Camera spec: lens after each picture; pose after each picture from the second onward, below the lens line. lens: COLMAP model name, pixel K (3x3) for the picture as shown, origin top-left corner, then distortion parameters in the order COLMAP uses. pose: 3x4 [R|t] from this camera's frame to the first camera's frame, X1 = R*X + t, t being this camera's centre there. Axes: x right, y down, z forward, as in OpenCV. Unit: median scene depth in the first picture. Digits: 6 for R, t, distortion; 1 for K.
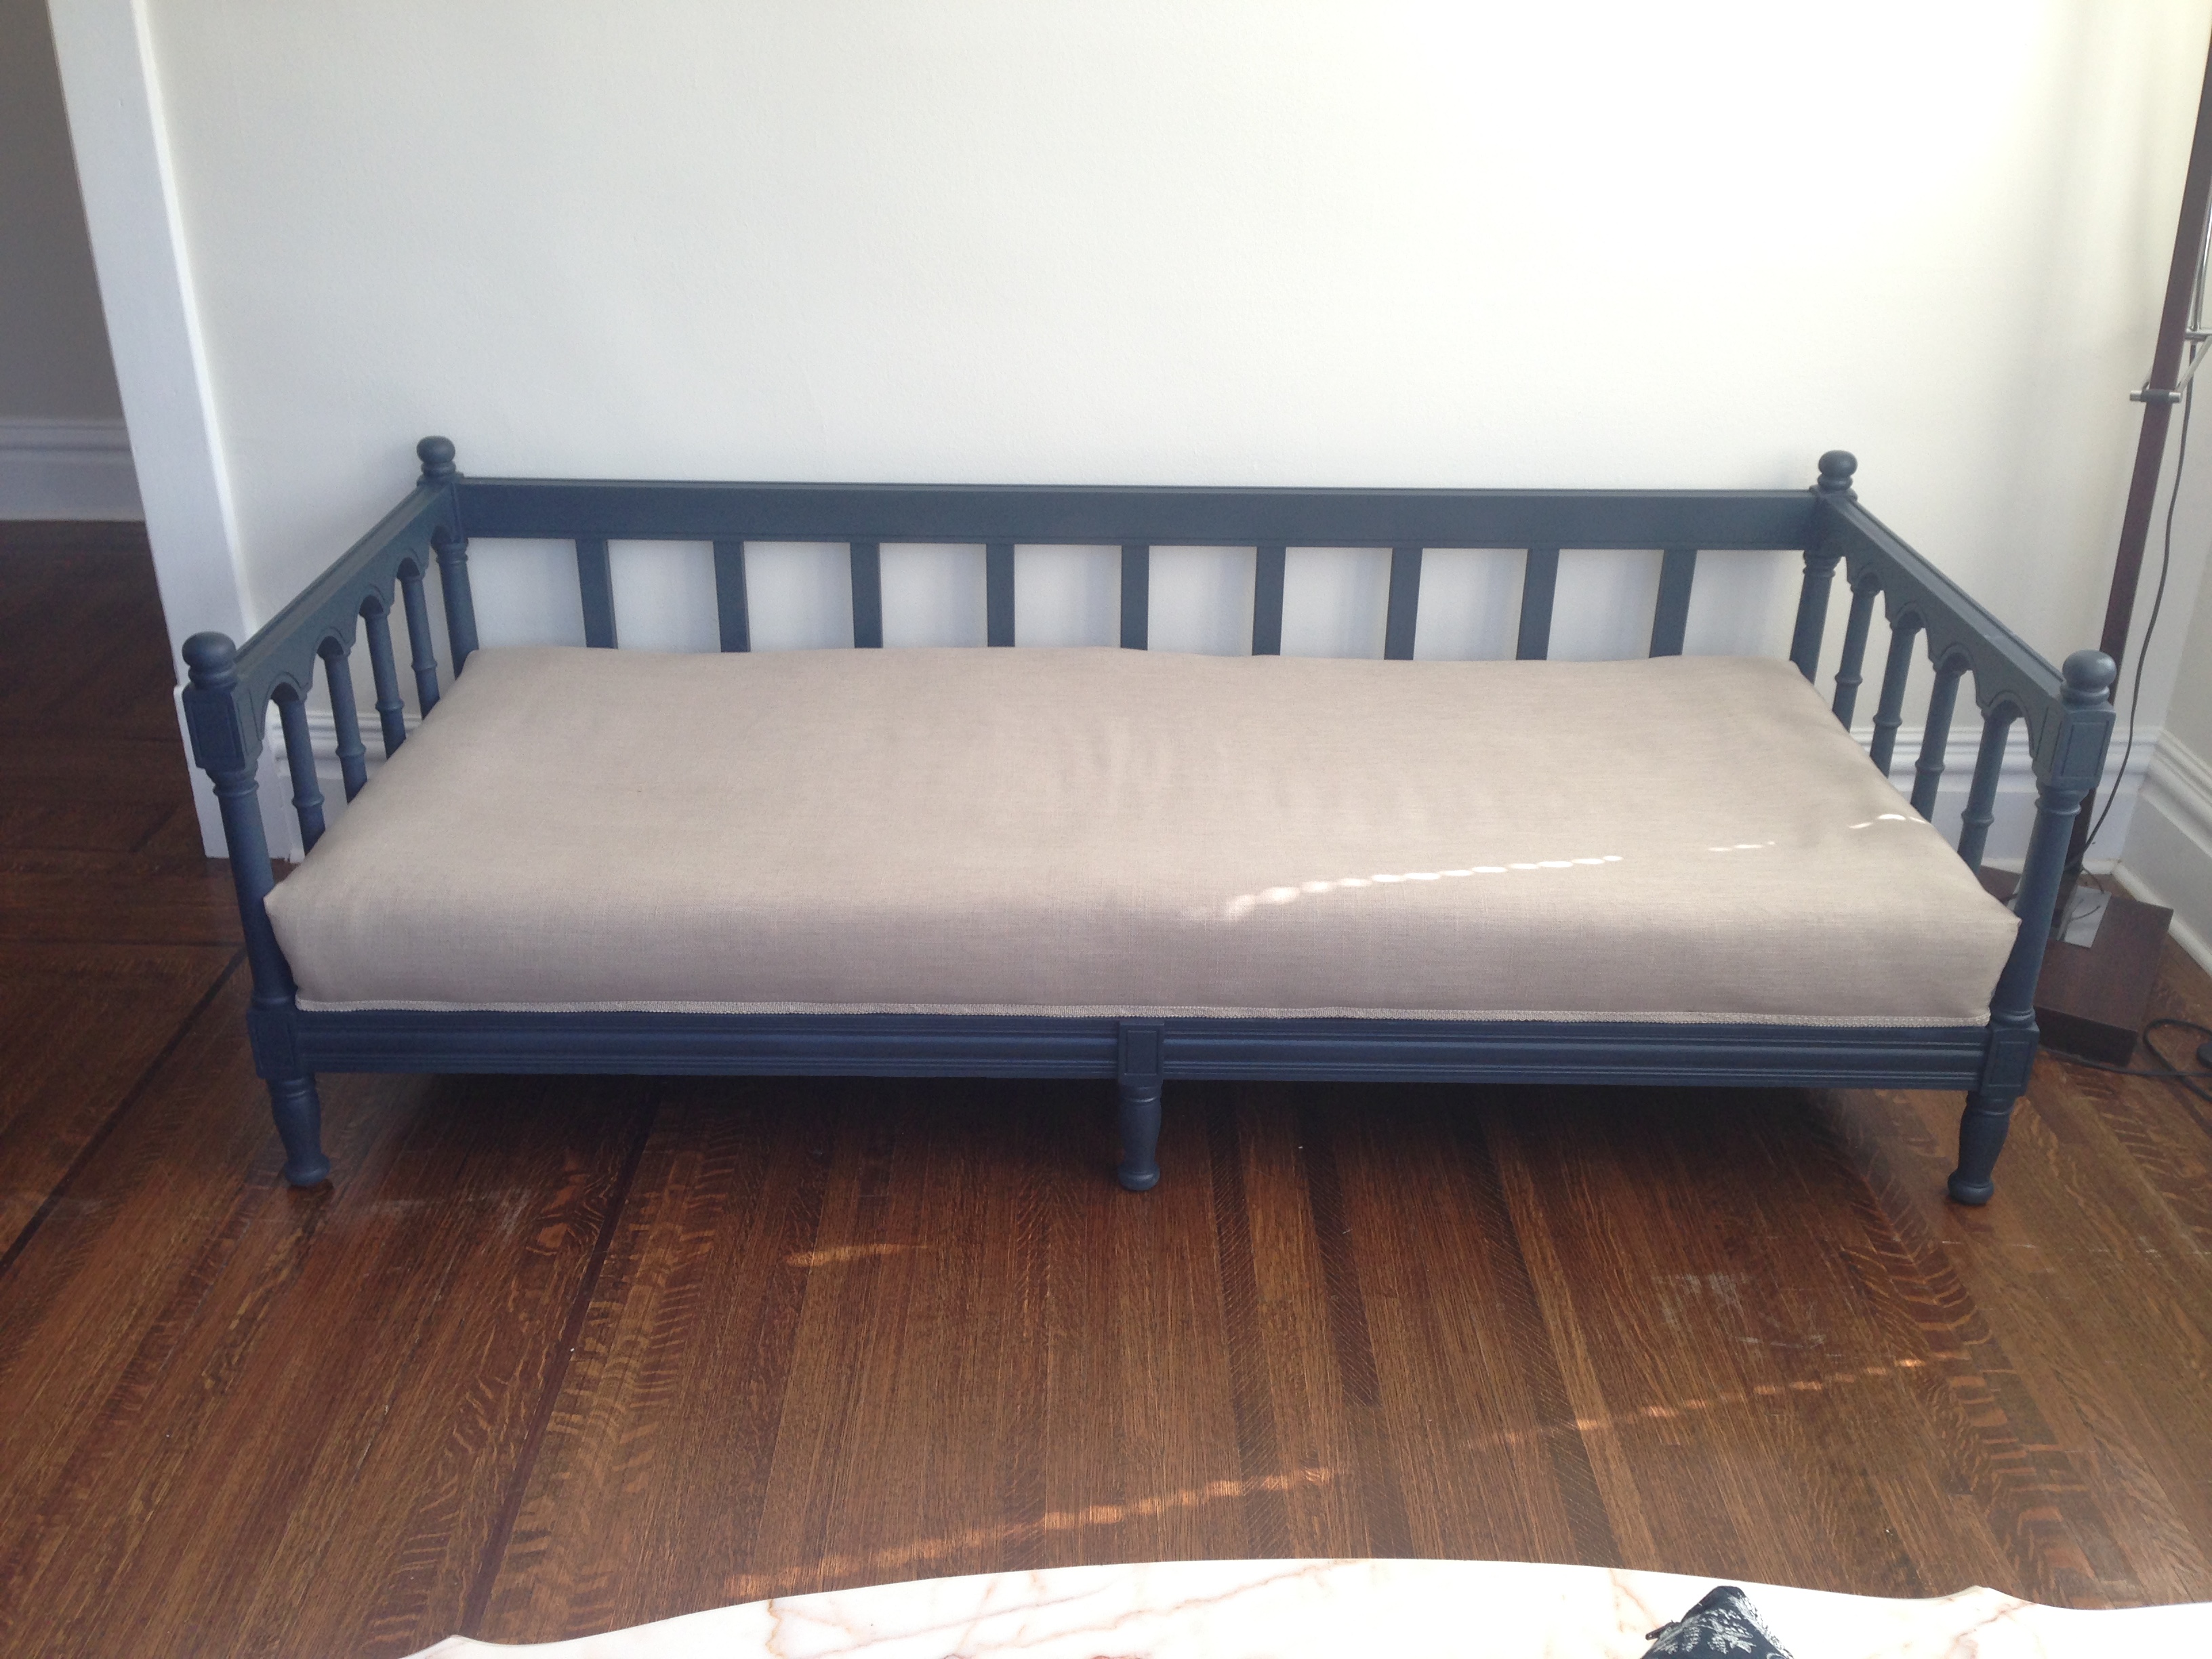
lens RADIAL K [[2080.4, 0, 1106.0], [0, 2080.4, 829.5], [0, 0, 1]] dist [0.095497, -0.011151]
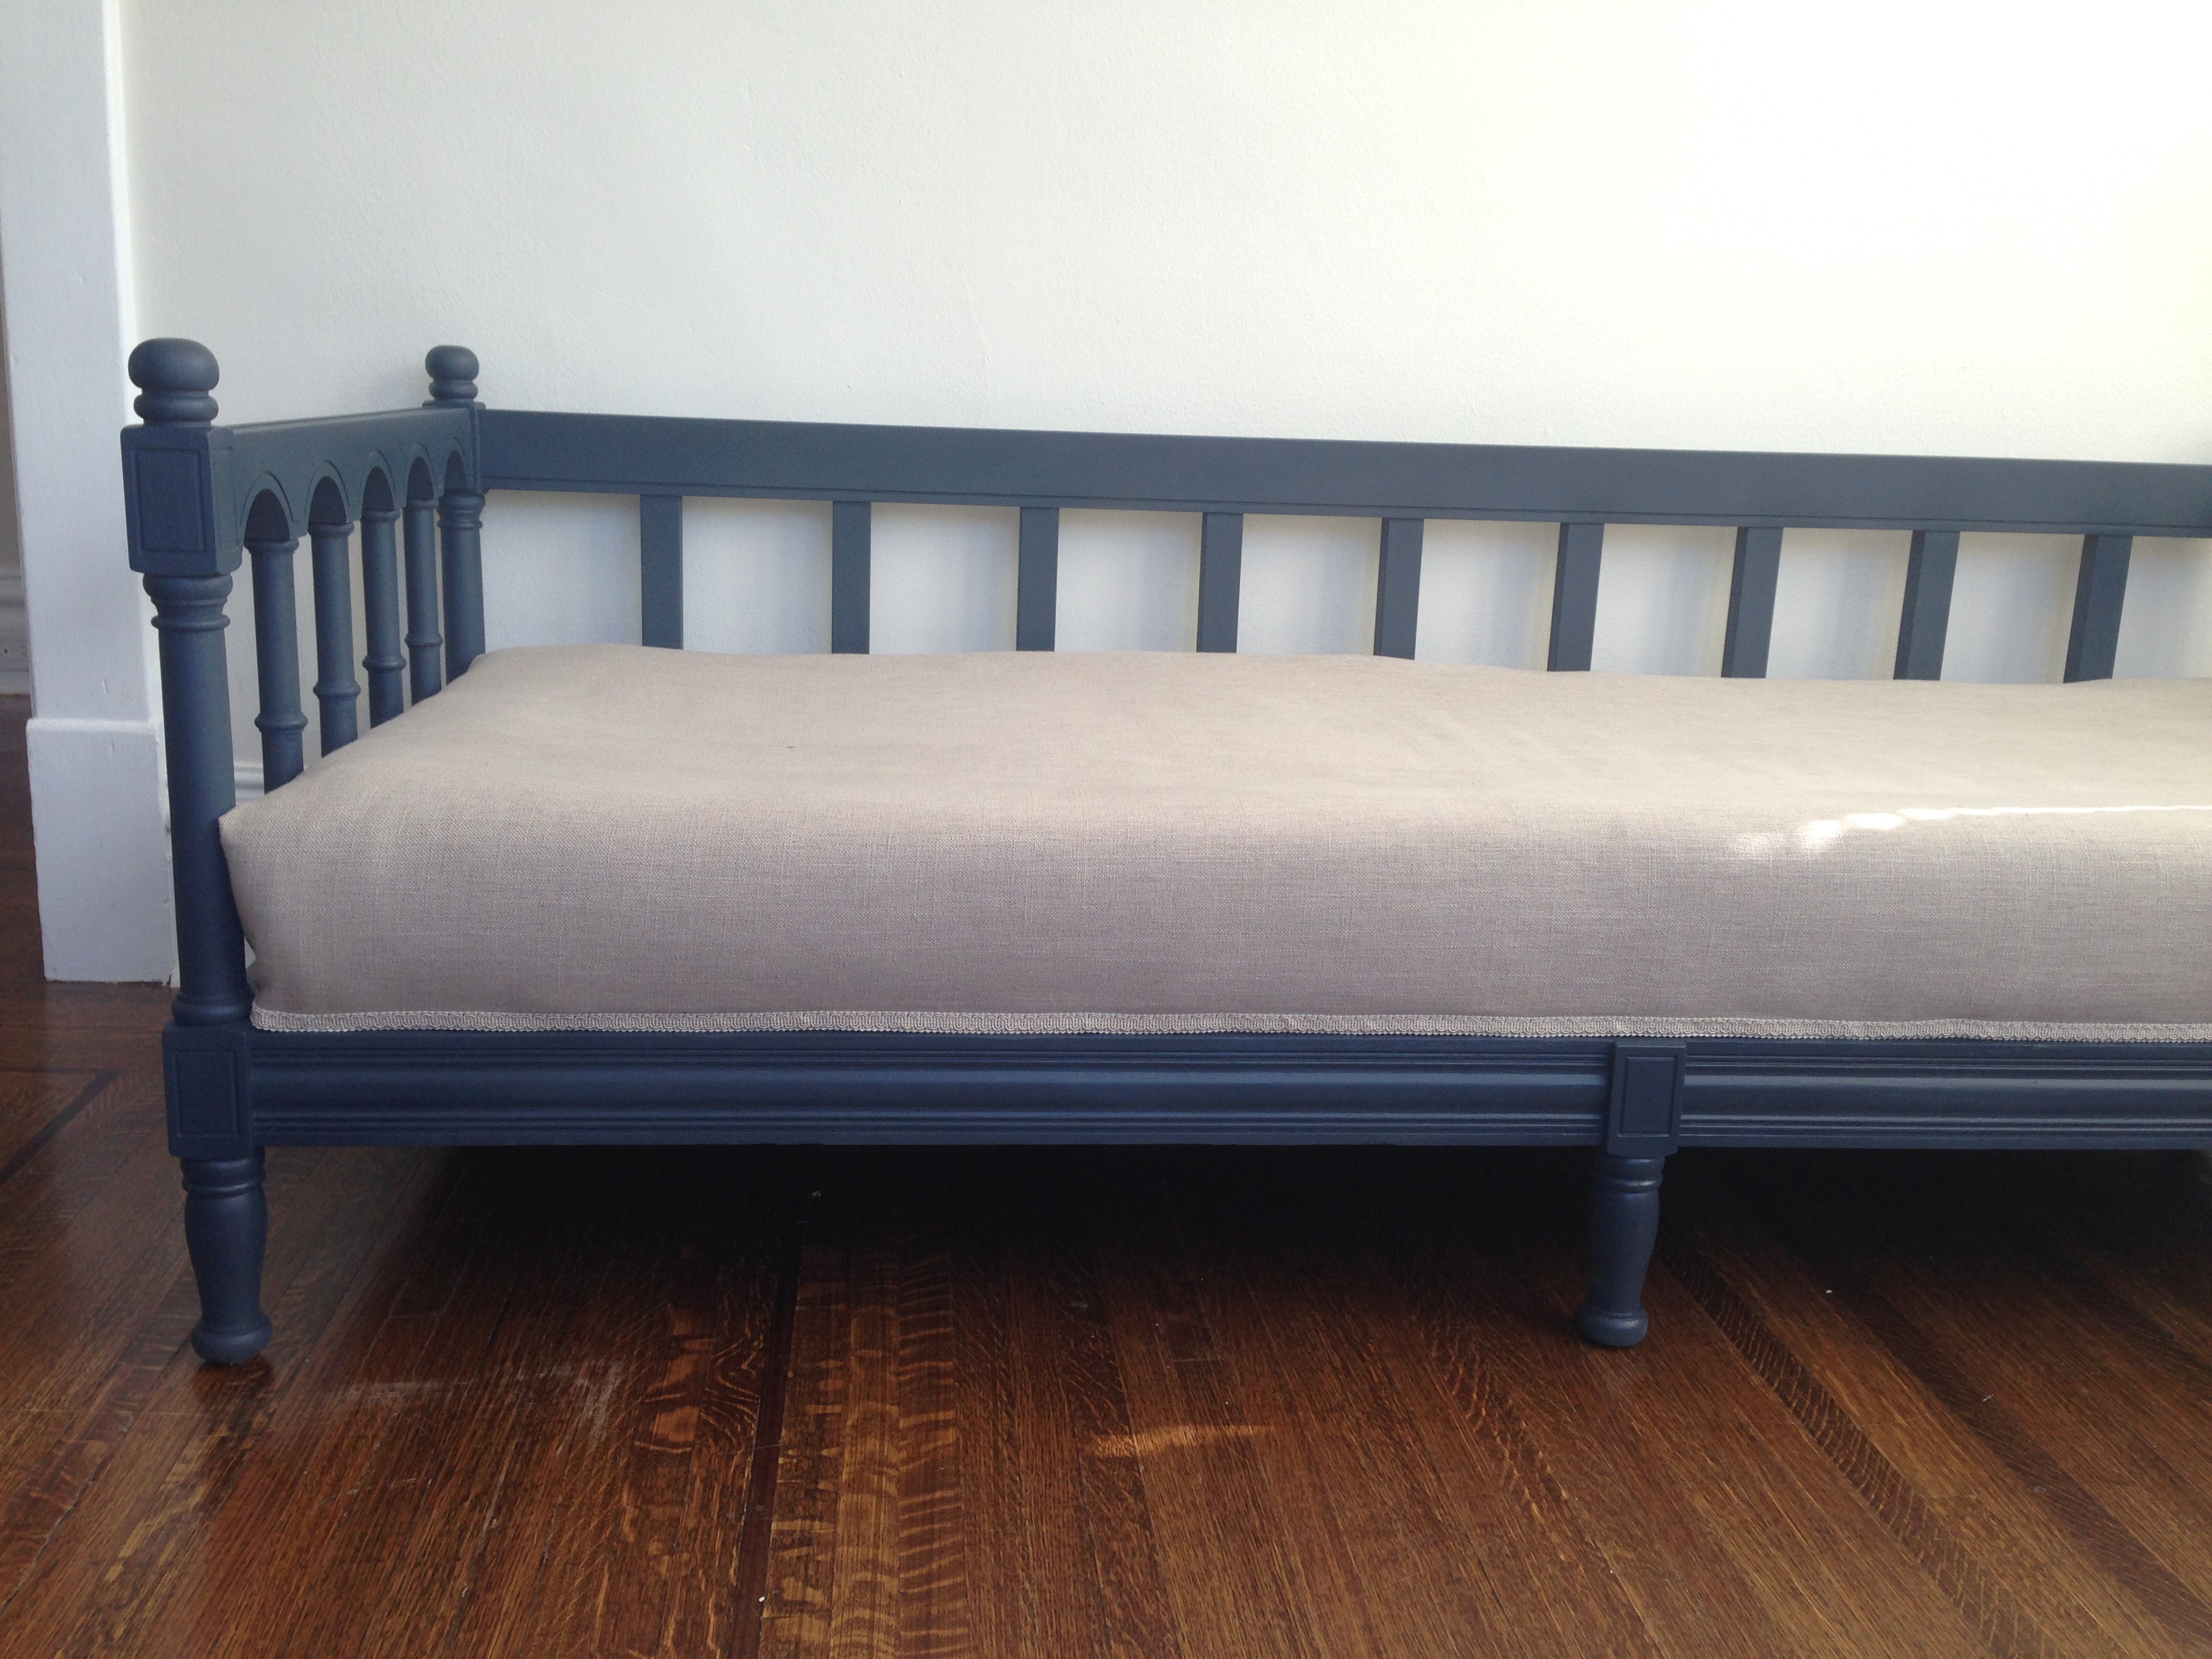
lens RADIAL K [[2042.7, 0, 1106.0], [0, 2042.7, 829.5], [0, 0, 1]] dist [0.125544, -0.187620]
pose [[0.994685, 0.006428, 0.102764, -0.207611], [0.016338, 0.975552, -0.219160, 0.161867], [-0.101660, 0.219674, 0.970262, 0.405570]]
